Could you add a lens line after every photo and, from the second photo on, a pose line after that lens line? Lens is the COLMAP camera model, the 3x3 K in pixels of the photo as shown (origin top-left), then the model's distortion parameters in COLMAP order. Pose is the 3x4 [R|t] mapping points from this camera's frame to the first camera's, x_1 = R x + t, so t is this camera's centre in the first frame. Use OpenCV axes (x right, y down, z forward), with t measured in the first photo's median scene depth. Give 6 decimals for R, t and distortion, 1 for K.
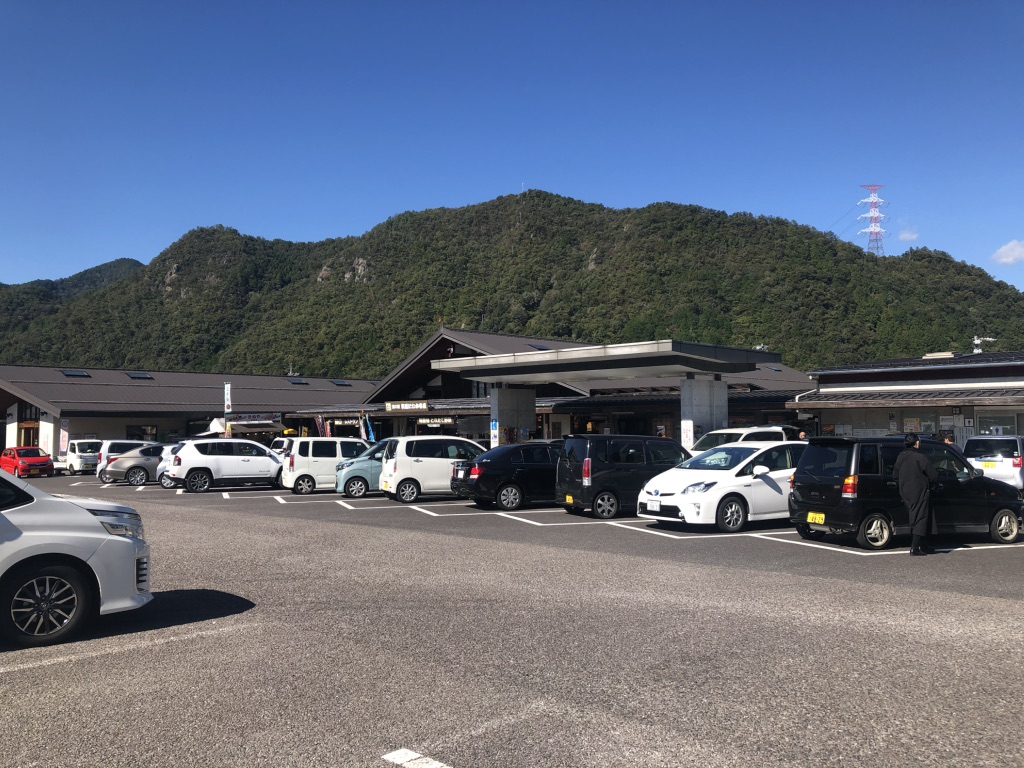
lens RADIAL K [[824.7, 0, 517.5], [0, 824.7, 370.1], [0, 0, 1]] dist [0.099449, -0.201213]
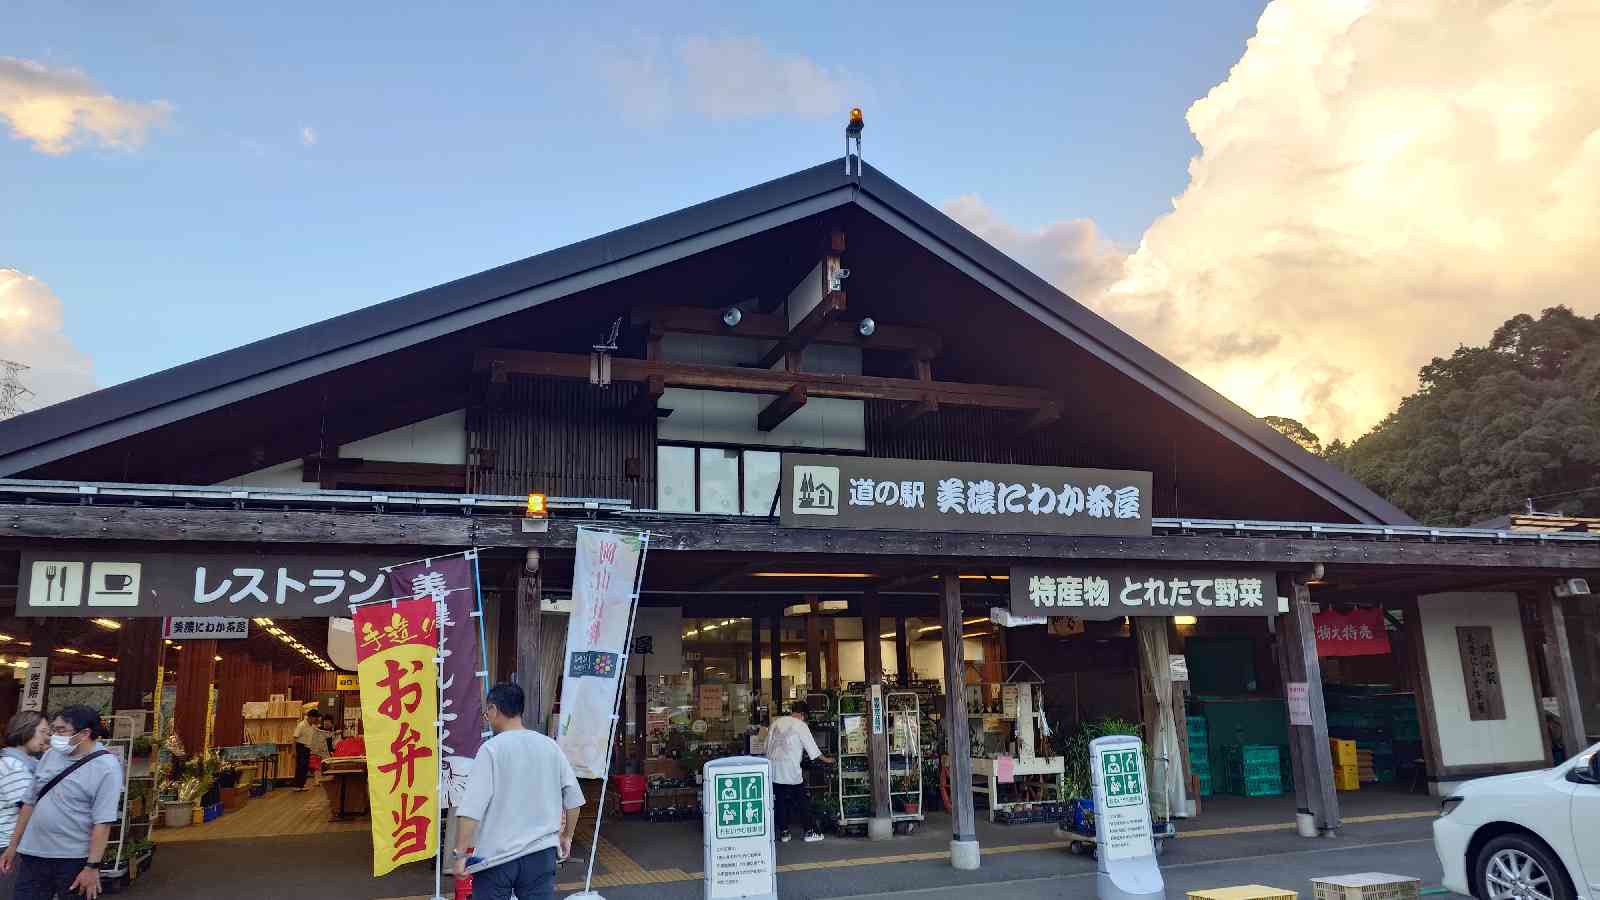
lens RADIAL K [[1101.7, 0, 800.4], [0, 1101.7, 463.7], [0, 0, 1]] dist [-0.001618, -0.002861]
pose [[0.466382, 0.182585, 0.865535, -0.300883], [-0.030074, 0.981173, -0.190774, 0.070803], [-0.884072, 0.062943, 0.463092, 0.826088]]
